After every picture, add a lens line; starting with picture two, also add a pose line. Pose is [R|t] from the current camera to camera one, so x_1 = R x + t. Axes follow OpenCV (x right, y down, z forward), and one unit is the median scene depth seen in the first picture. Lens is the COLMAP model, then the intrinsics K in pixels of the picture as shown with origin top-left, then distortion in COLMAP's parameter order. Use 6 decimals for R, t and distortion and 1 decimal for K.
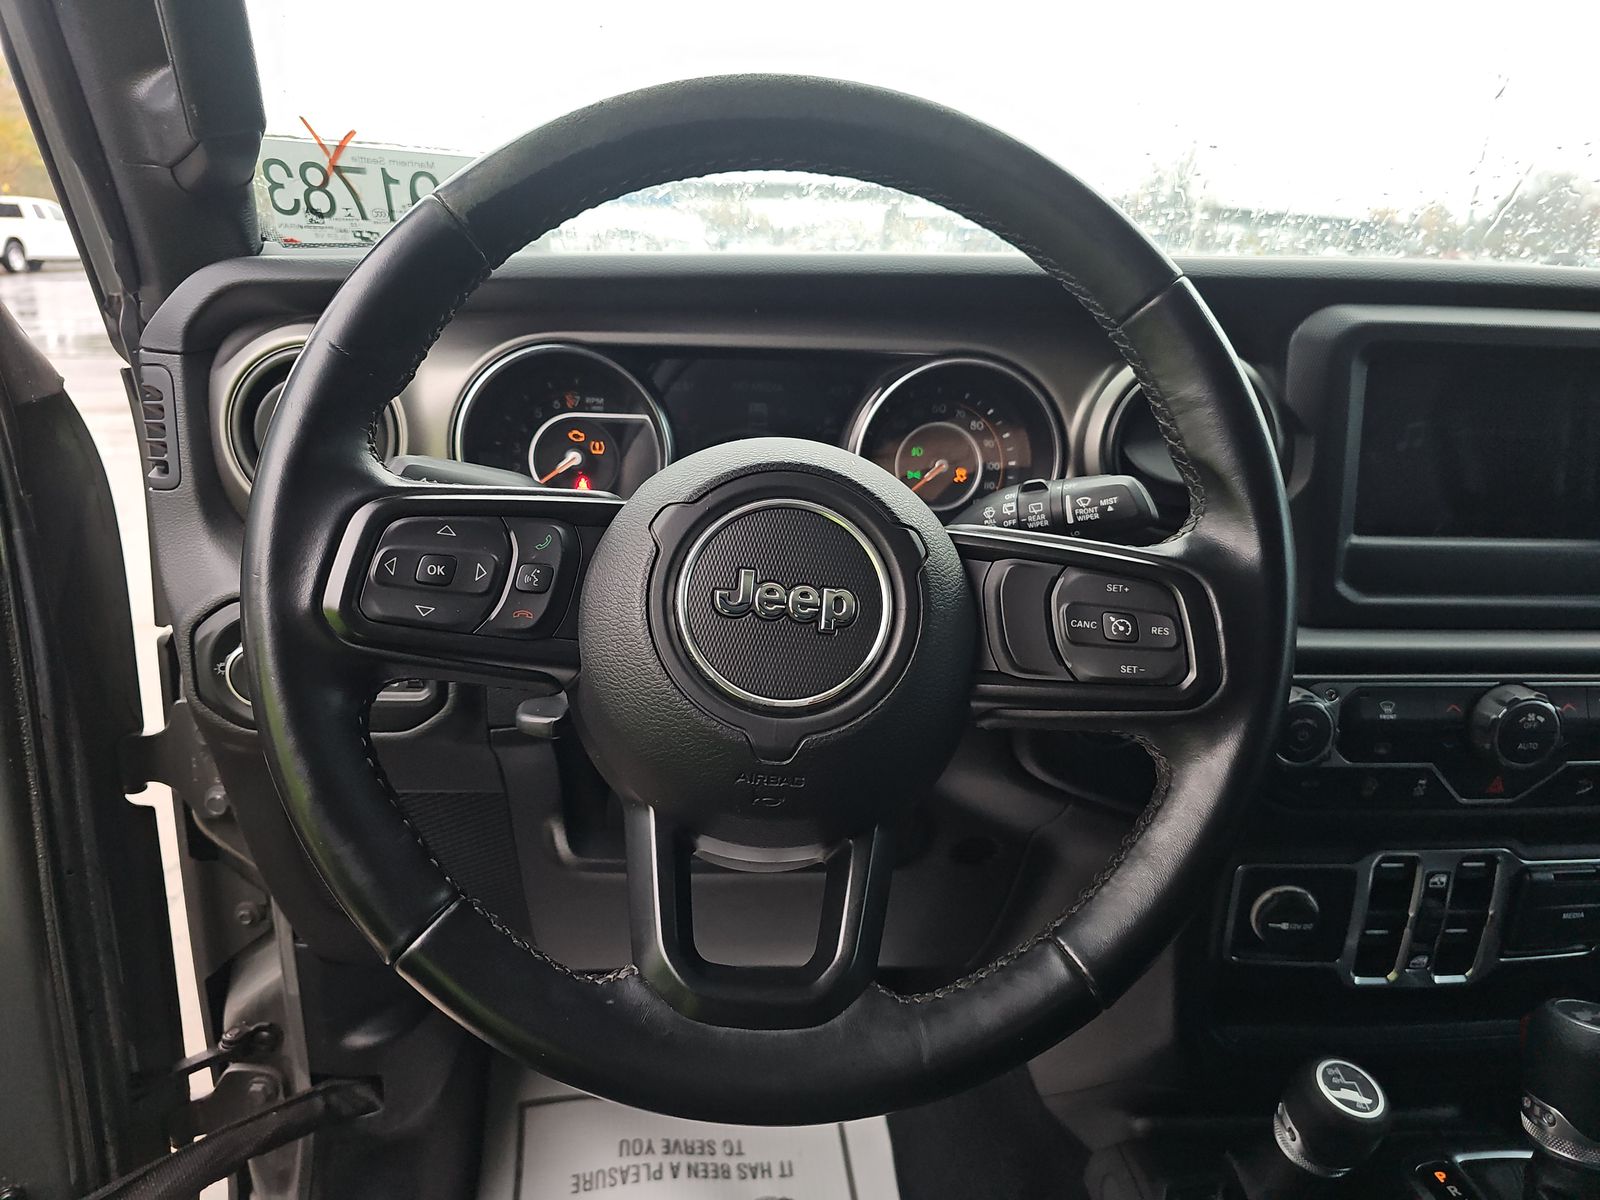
lens RADIAL K [[1105.9, 0, 800.0], [0, 1105.9, 600.0], [0, 0, 1]] dist [0.033191, -0.004491]
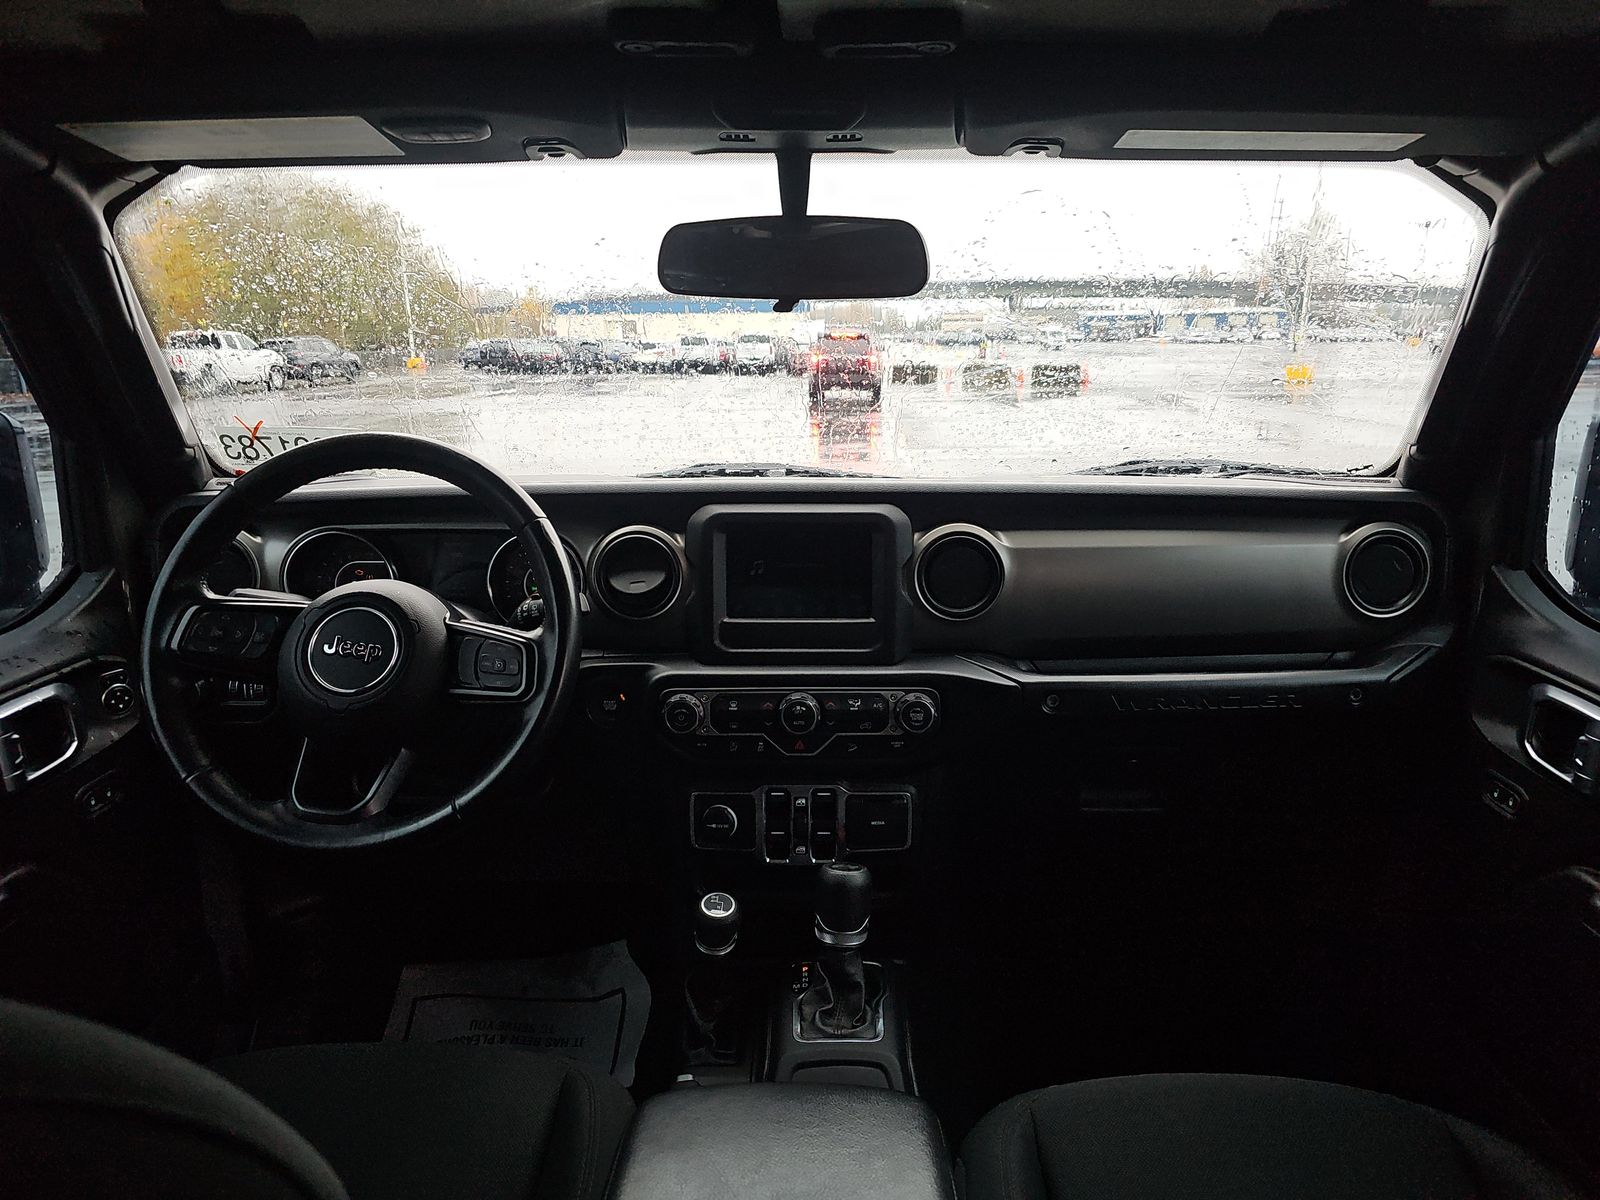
lens RADIAL K [[1054.2, 0, 800.0], [0, 1054.2, 600.0], [0, 0, 1]] dist [0.053110, 0.000507]
pose [[0.994789, -0.011201, -0.101343, 0.843165], [0.002395, 0.996240, -0.086606, 0.074758], [0.101932, 0.085912, 0.991075, -0.866644]]
